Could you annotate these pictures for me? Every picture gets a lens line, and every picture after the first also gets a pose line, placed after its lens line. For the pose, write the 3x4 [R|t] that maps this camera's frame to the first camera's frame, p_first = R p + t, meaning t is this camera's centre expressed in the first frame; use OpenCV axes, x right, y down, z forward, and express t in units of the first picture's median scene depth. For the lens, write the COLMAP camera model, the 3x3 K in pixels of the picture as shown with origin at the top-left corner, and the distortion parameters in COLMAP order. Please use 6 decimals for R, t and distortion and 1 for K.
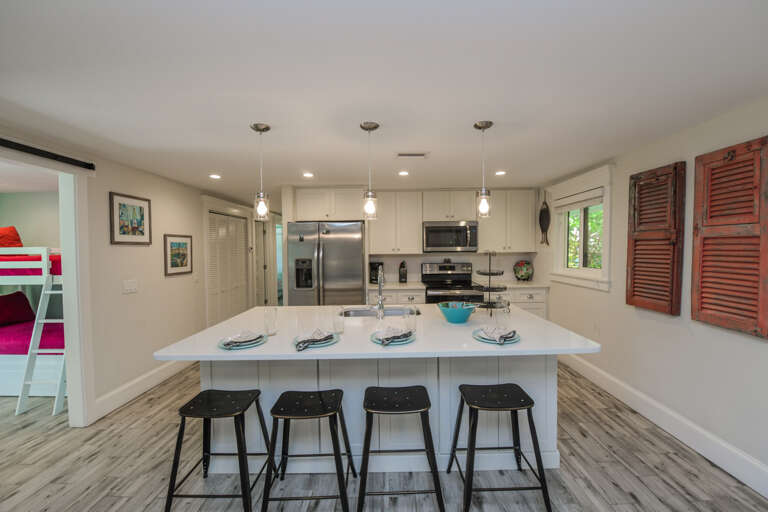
lens RADIAL K [[315.9, 0, 386.4], [0, 315.9, 256.1], [0, 0, 1]] dist [-0.013840, 0.000029]
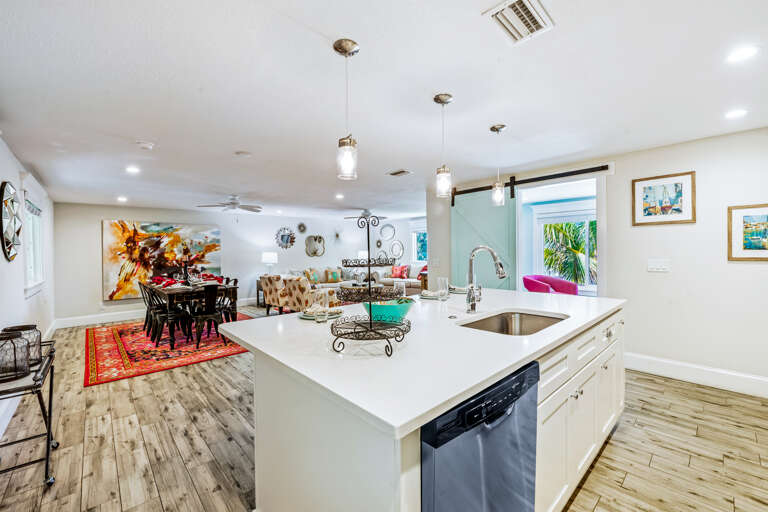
lens RADIAL K [[315.9, 0, 391.5], [0, 315.9, 253.0], [0, 0, 1]] dist [-0.013840, 0.000029]
pose [[-0.728391, 0.024317, -0.684730, 0.504791], [0.004959, 0.999531, 0.030222, 0.020271], [0.685144, 0.018618, -0.728170, 1.129296]]
